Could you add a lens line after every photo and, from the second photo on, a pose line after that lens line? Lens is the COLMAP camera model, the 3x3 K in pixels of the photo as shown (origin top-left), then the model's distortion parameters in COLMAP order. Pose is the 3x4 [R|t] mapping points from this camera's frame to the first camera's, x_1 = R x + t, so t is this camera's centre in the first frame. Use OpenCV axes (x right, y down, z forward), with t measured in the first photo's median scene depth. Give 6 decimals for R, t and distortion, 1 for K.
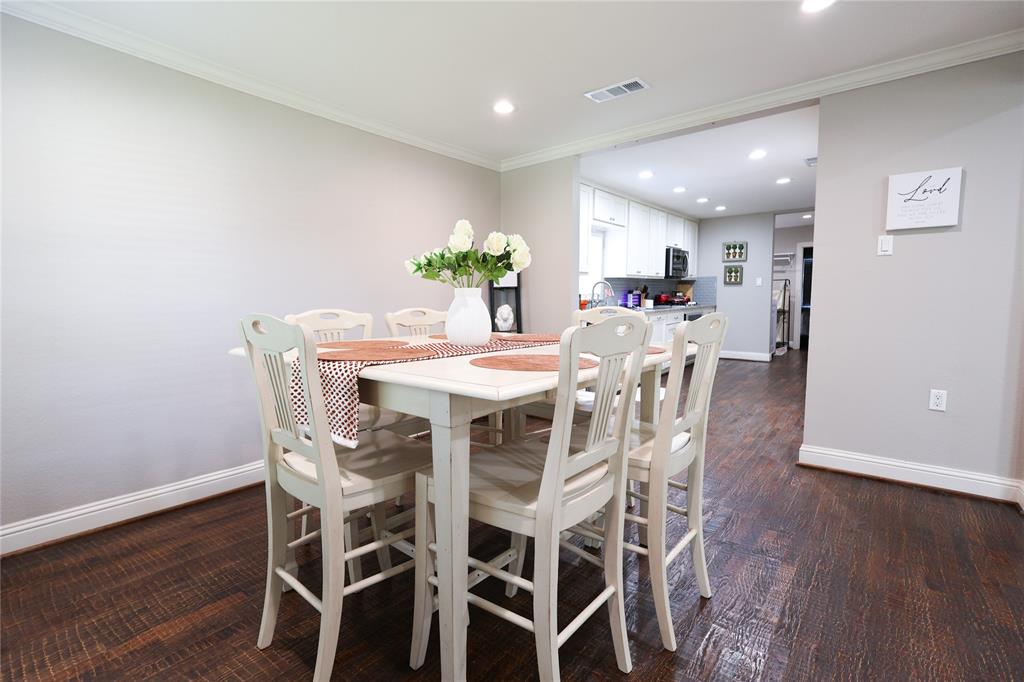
lens RADIAL K [[466.1, 0, 512.0], [0, 466.1, 341.0], [0, 0, 1]] dist [0.000316, -0.000260]
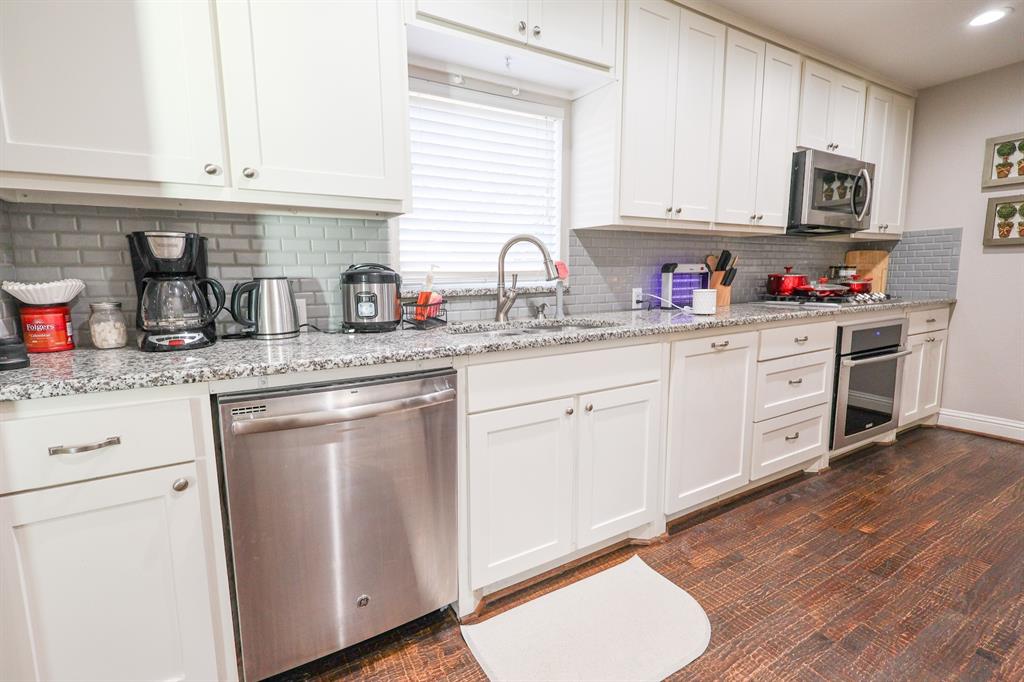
lens RADIAL K [[466.1, 0, 512.0], [0, 466.1, 341.0], [0, 0, 1]] dist [0.000316, -0.000260]
pose [[0.934548, 0.045811, -0.352876, 0.251610], [-0.031761, 0.998459, 0.045508, -0.053561], [0.354417, -0.031322, 0.934563, 0.545902]]
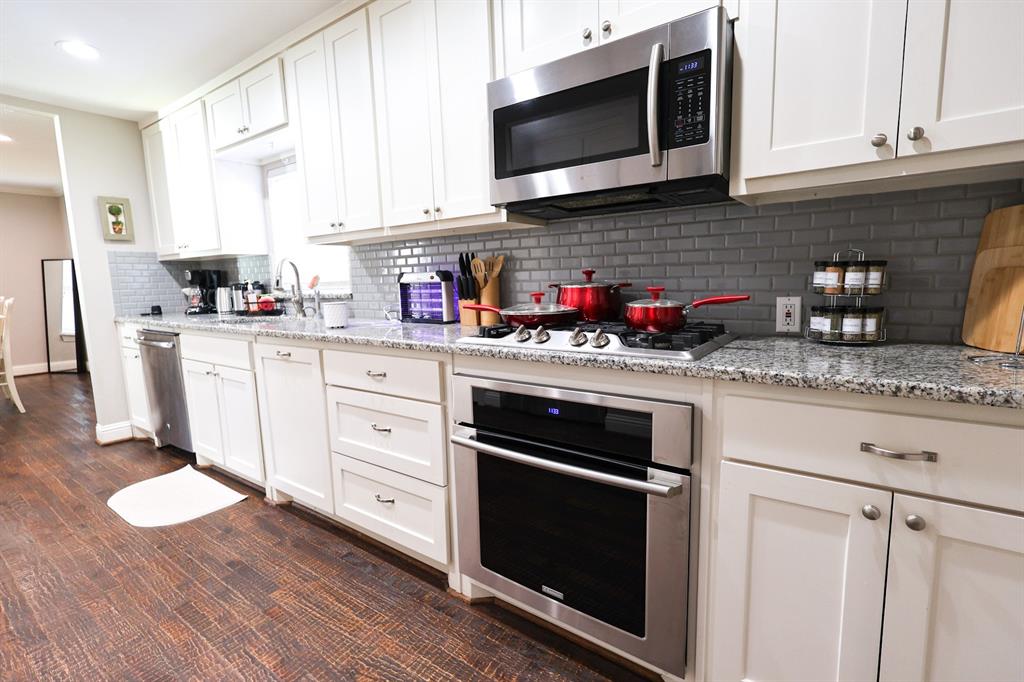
lens RADIAL K [[482.1, 0, 512.0], [0, 482.1, 341.0], [0, 0, 1]] dist [-0.000649, -0.000209]
pose [[0.039761, 0.134700, -0.990088, 0.584831], [-0.077983, 0.988268, 0.131321, -0.103484], [0.996161, 0.071989, 0.049799, 0.987998]]
